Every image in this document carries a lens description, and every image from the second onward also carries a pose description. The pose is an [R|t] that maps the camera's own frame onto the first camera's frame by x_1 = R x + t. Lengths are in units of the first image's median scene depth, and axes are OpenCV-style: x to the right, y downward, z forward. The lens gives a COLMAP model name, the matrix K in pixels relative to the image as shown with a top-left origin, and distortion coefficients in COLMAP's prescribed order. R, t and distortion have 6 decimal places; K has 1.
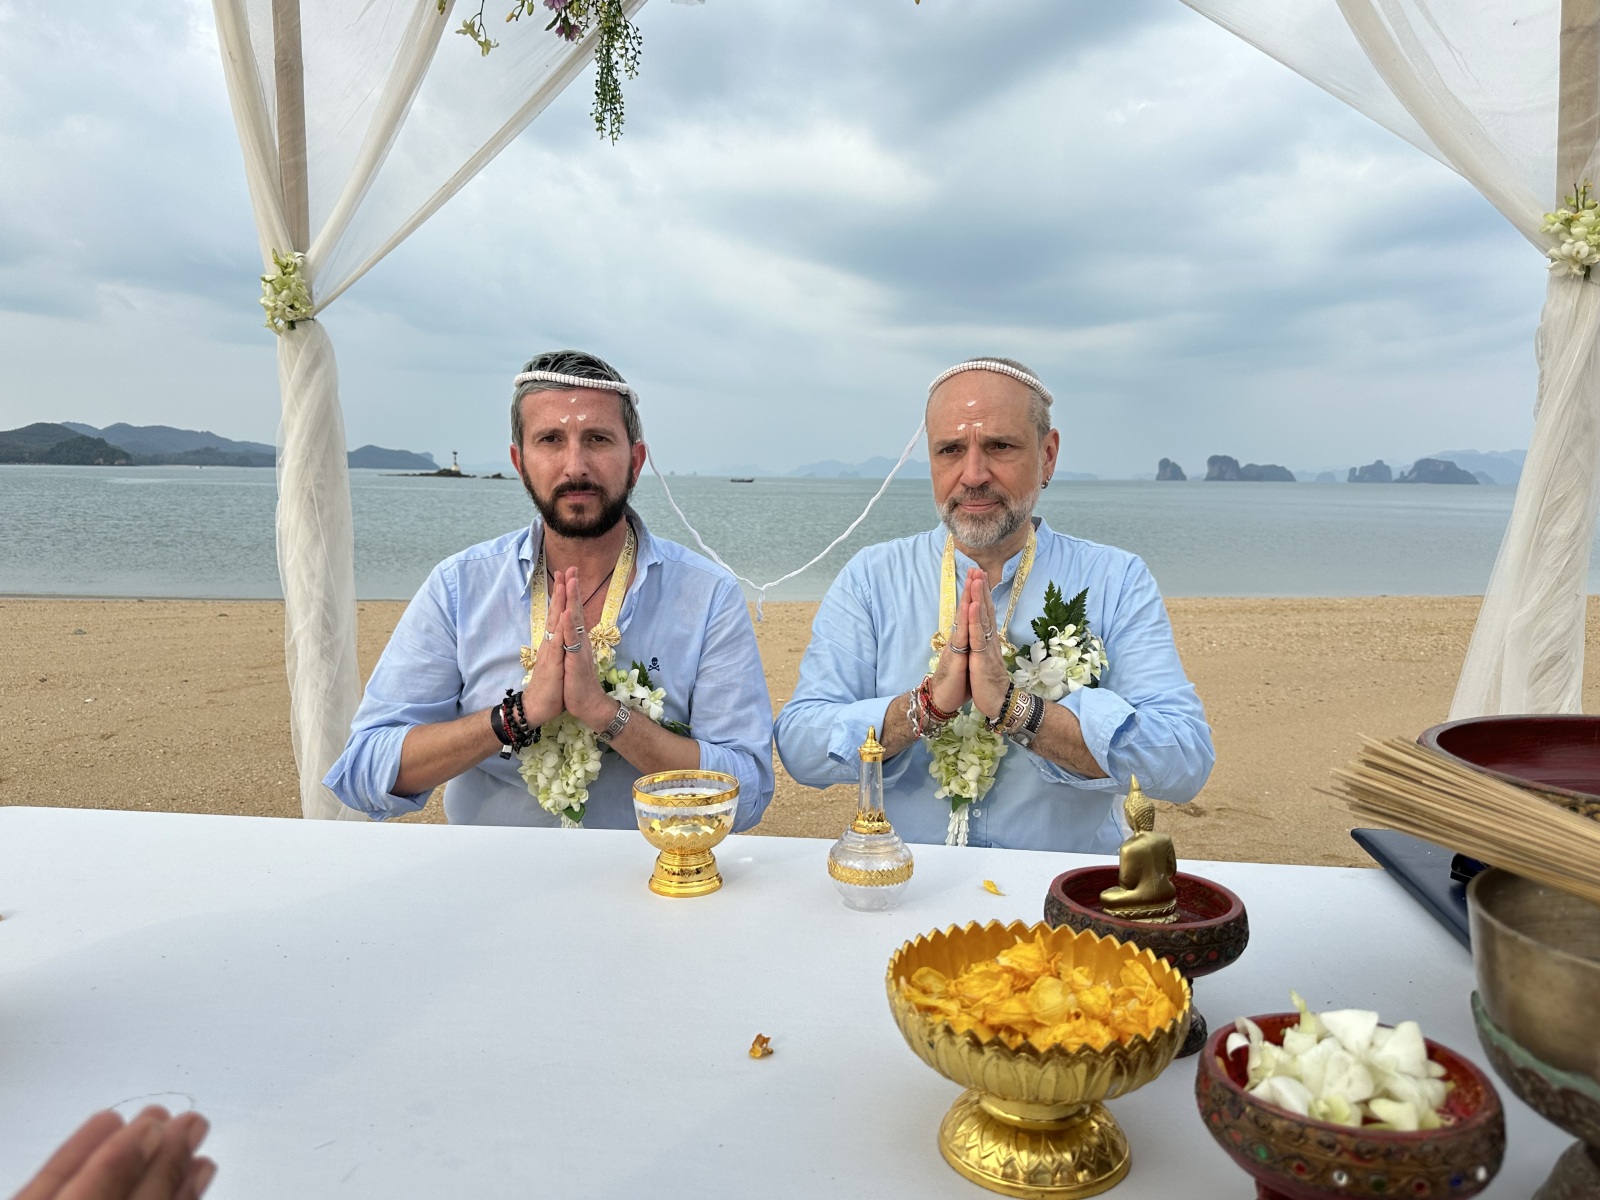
lens RADIAL K [[1155.6, 0, 800.0], [0, 1155.6, 600.0], [0, 0, 1]] dist [0.046140, -0.071153]
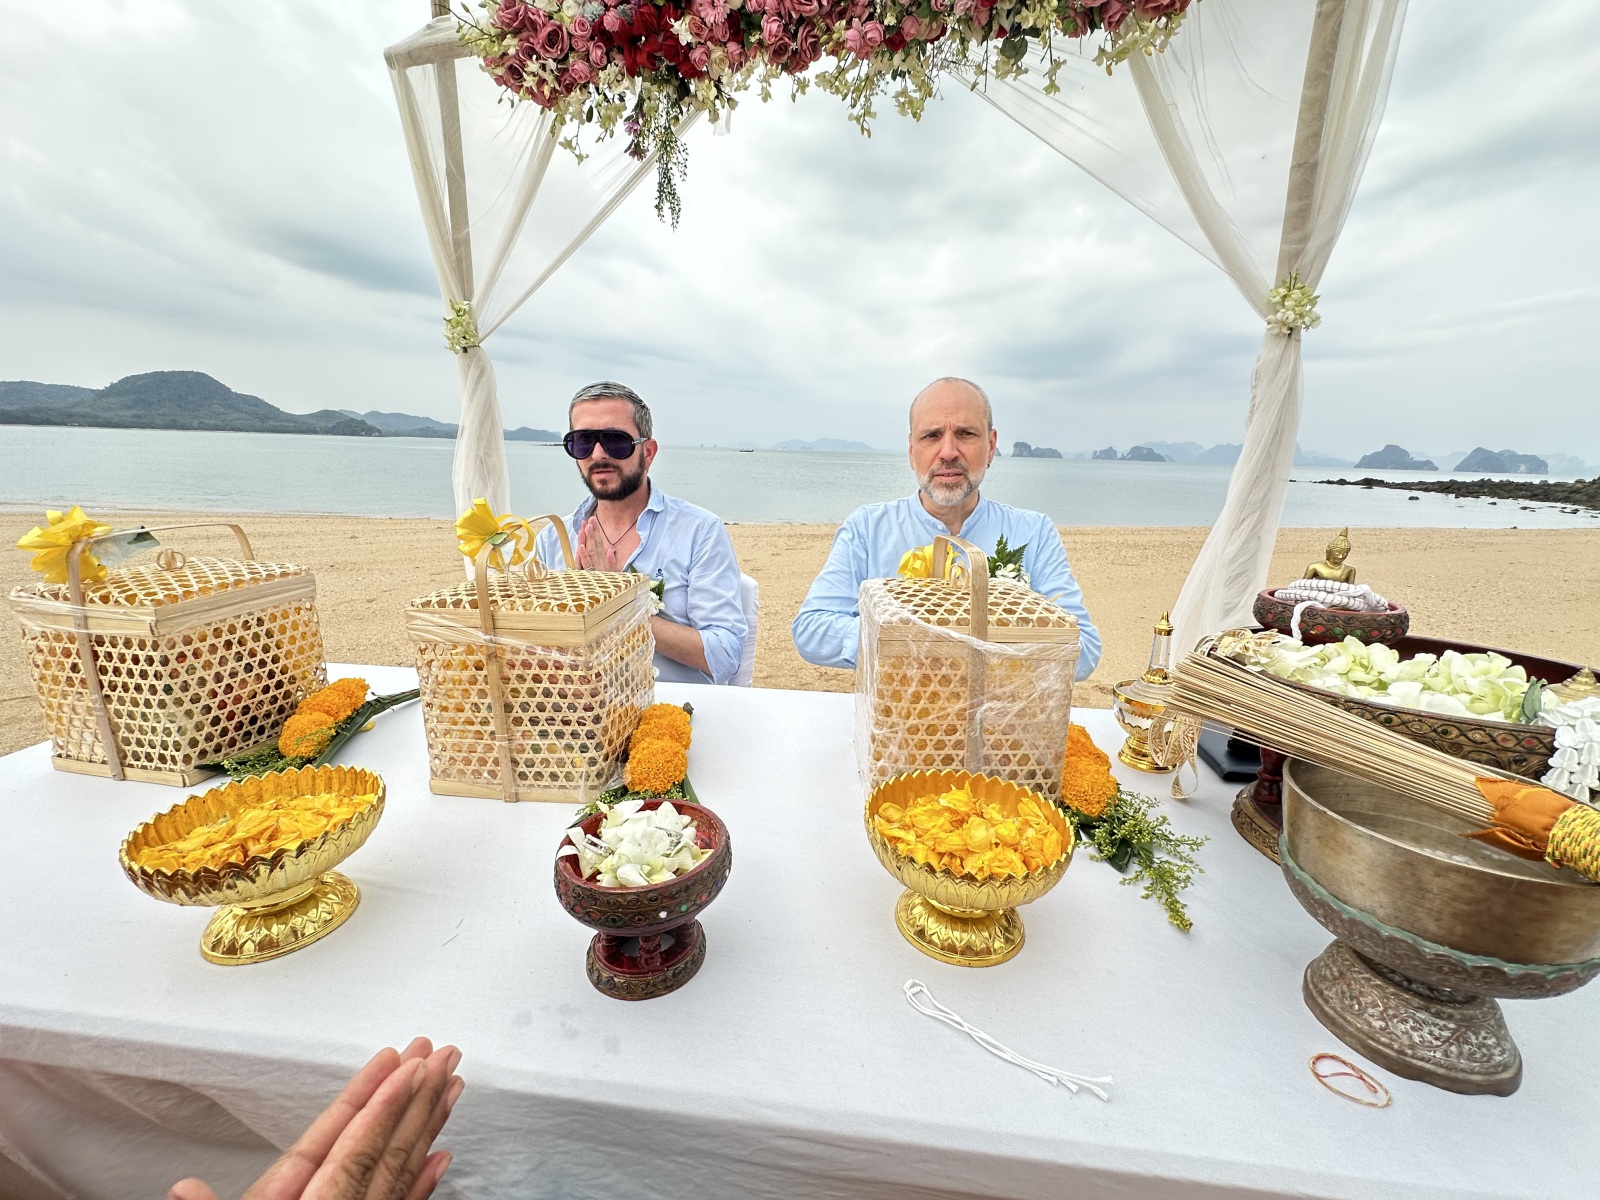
lens RADIAL K [[662.8, 0, 796.6], [0, 662.8, 602.7], [0, 0, 1]] dist [-0.003109, -0.000007]
pose [[0.999475, 0.010971, 0.030470, -0.035738], [-0.014549, 0.992688, 0.119825, -0.034718], [-0.028933, -0.120205, 0.992327, 0.185517]]
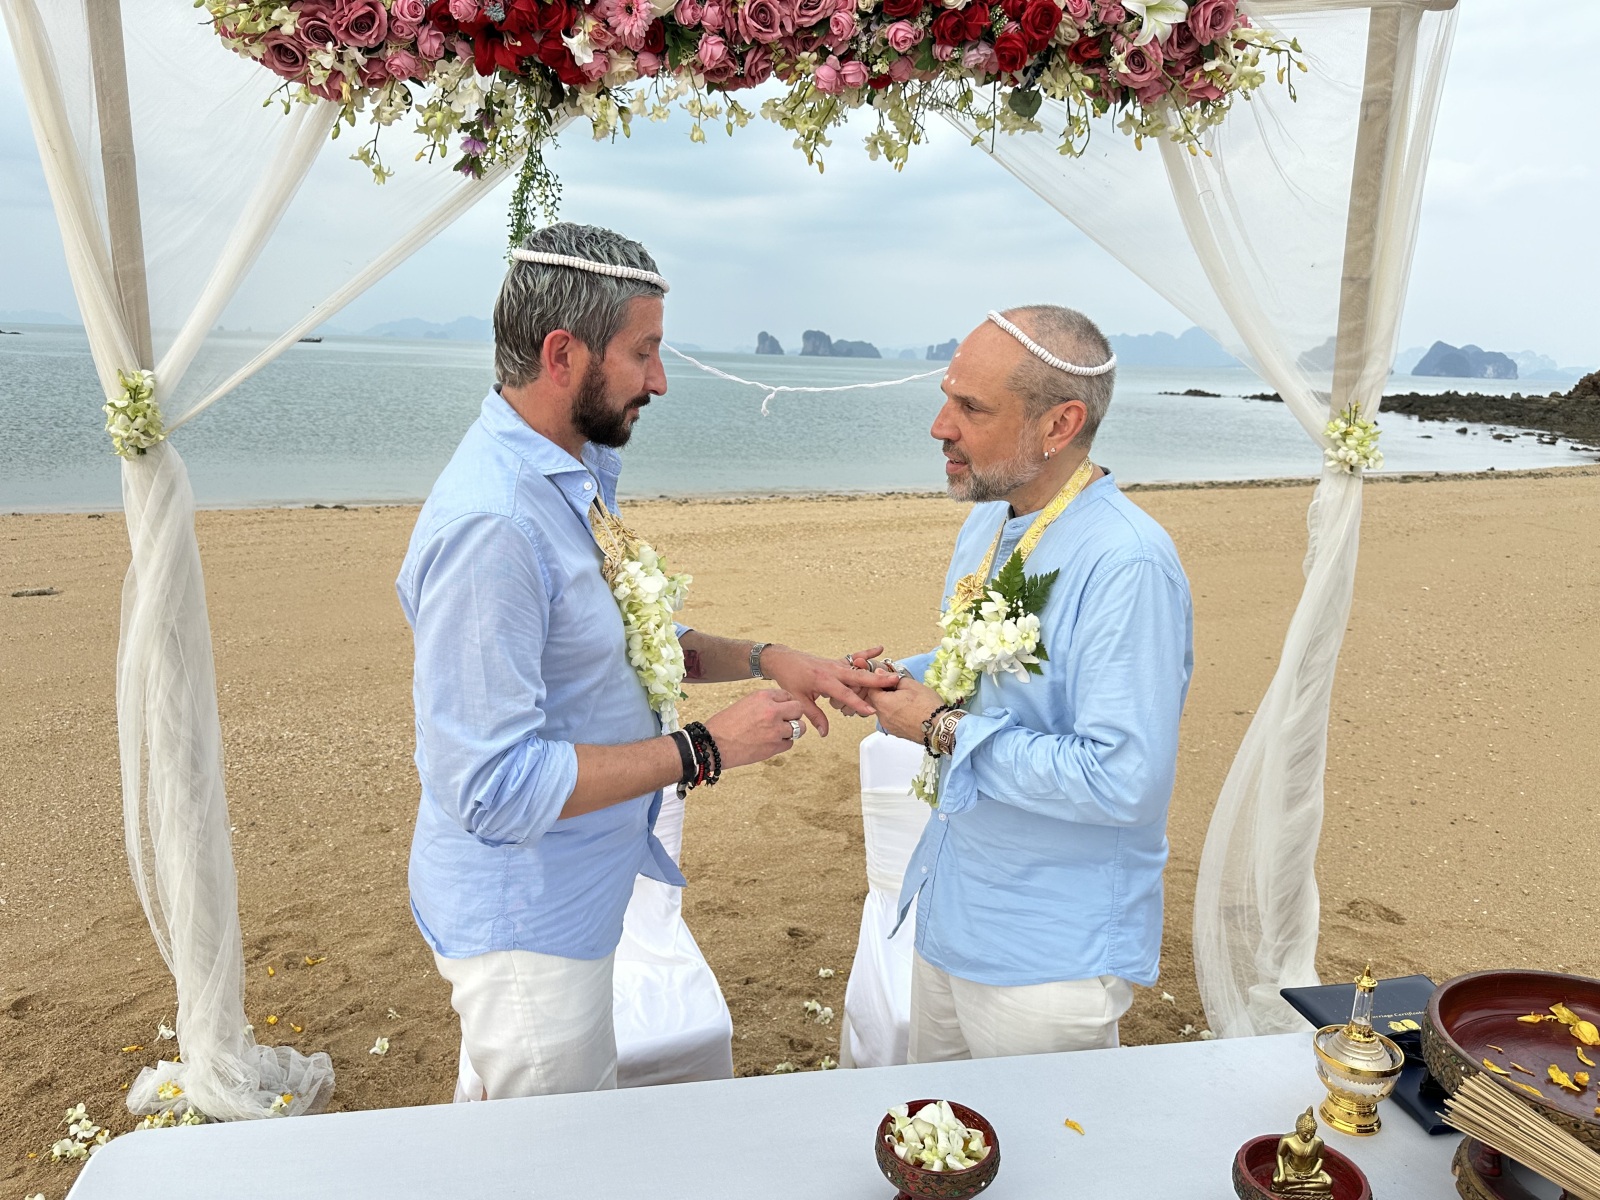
lens RADIAL K [[1189.0, 0, 792.6], [0, 1189.0, 592.4], [0, 0, 1]] dist [0.021770, -0.034331]
pose [[0.946251, -0.043344, 0.320516, -0.851430], [0.011512, 0.994865, 0.100550, -0.704075], [-0.323229, -0.091455, 0.941891, -0.187911]]
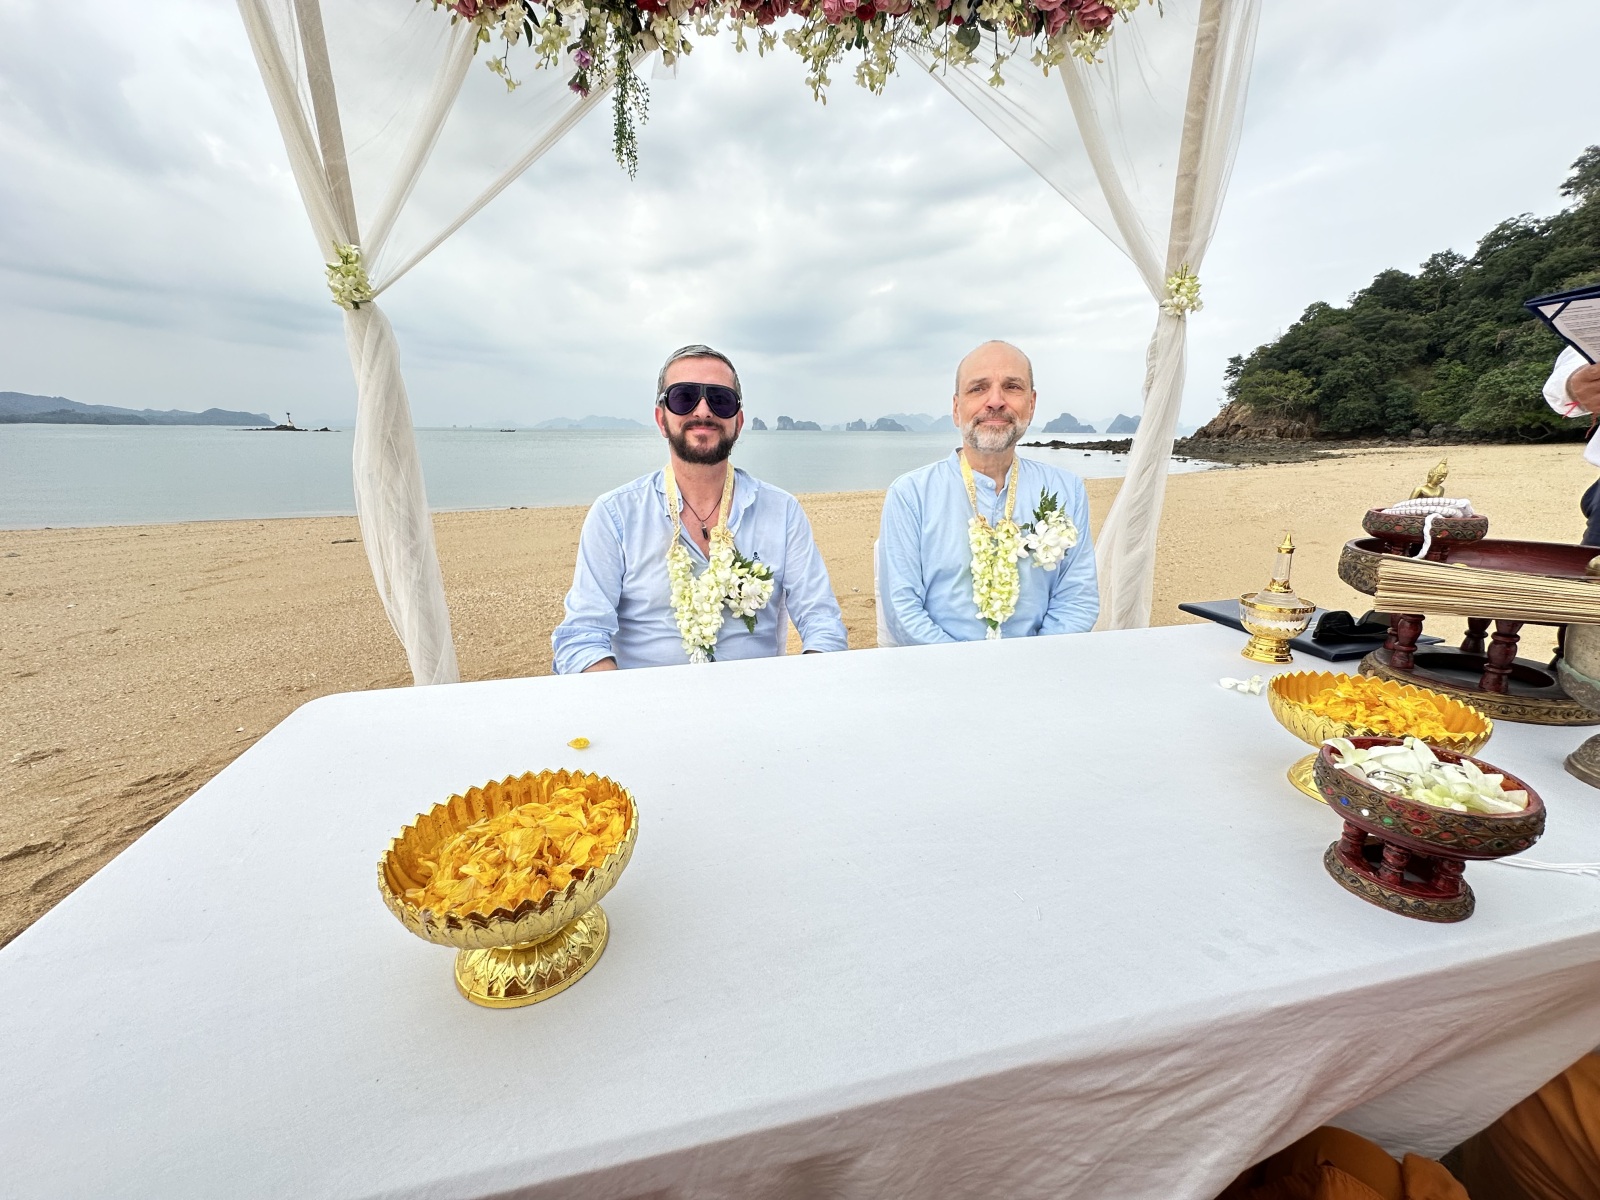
lens RADIAL K [[643.1, 0, 795.9], [0, 643.1, 601.9], [0, 0, 1]] dist [-0.003144, -0.000338]
pose [[0.934381, -0.097175, 0.342768, -0.839944], [0.042106, 0.985462, 0.164598, -0.022160], [-0.353780, -0.139364, 0.924888, 0.384226]]
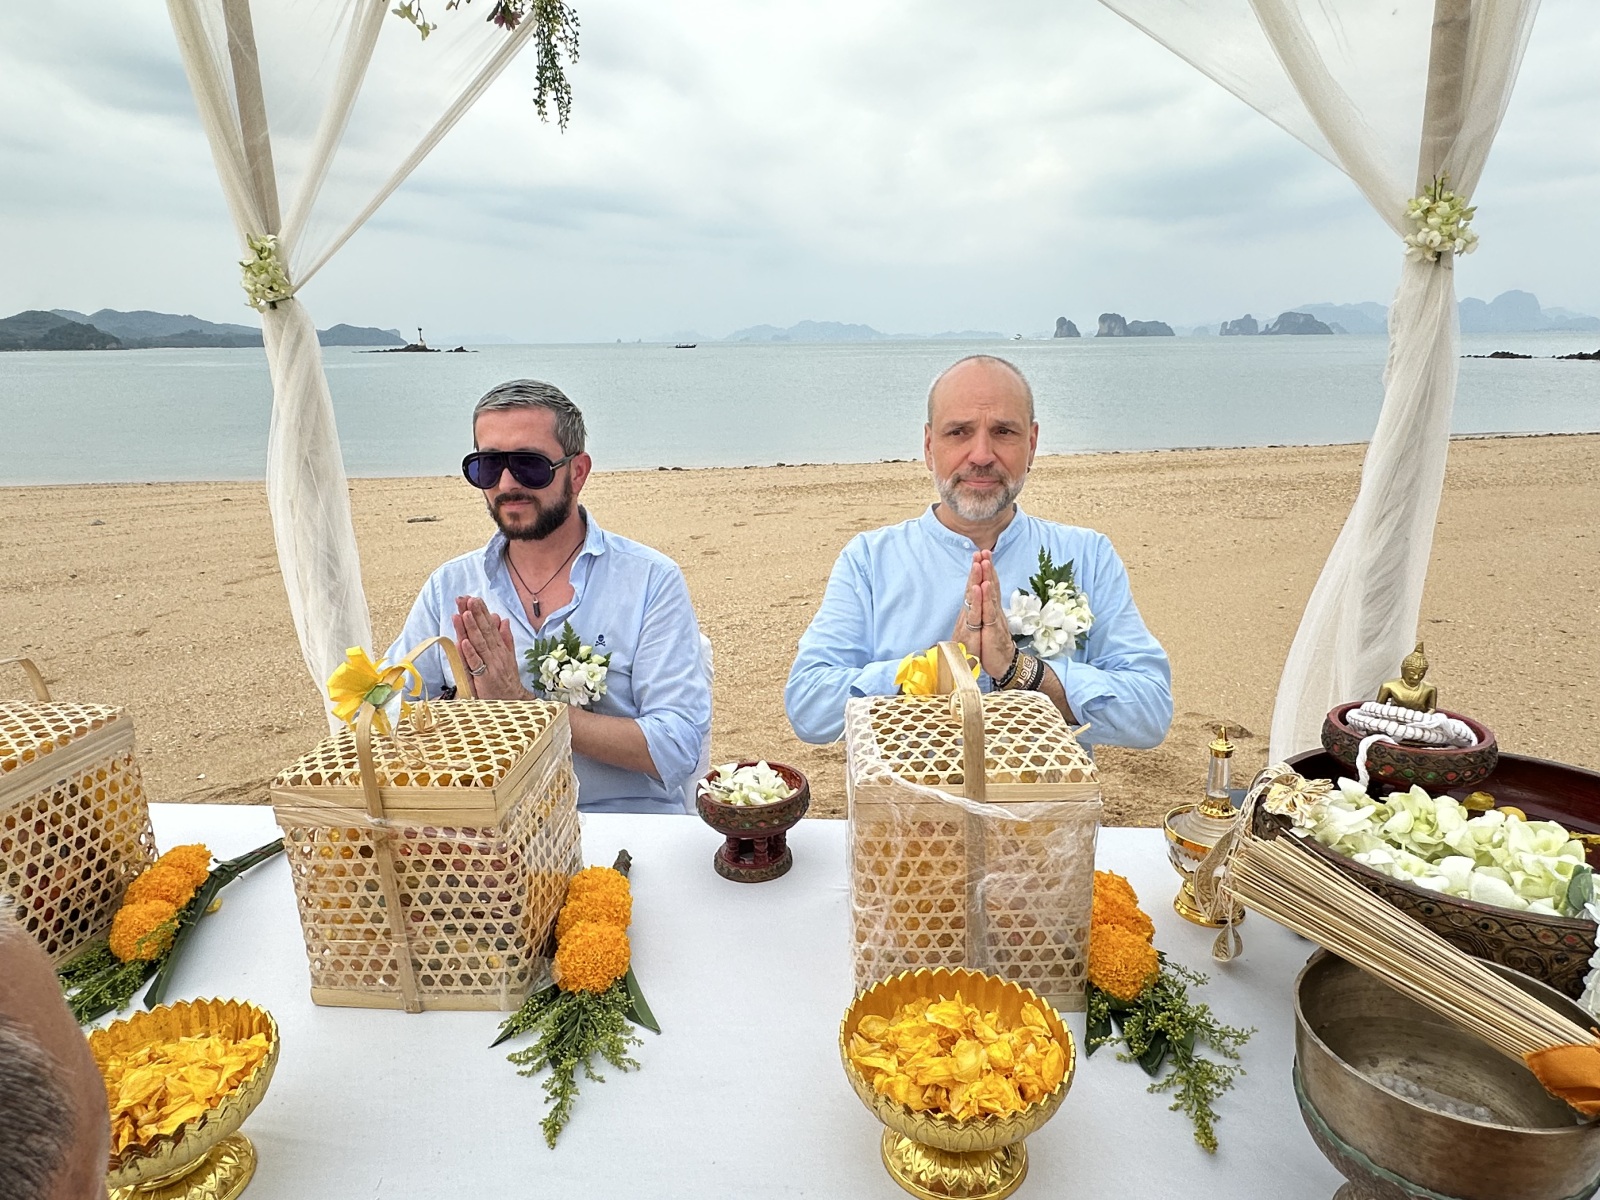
lens RADIAL K [[1011.9, 0, 784.0], [0, 1011.9, 618.9], [0, 0, 1]] dist [0.001641, -0.004141]
pose [[0.998658, -0.036656, 0.036573, -0.008516], [0.030297, 0.986424, 0.161400, -0.277966], [-0.041992, -0.160075, 0.986211, -0.014754]]
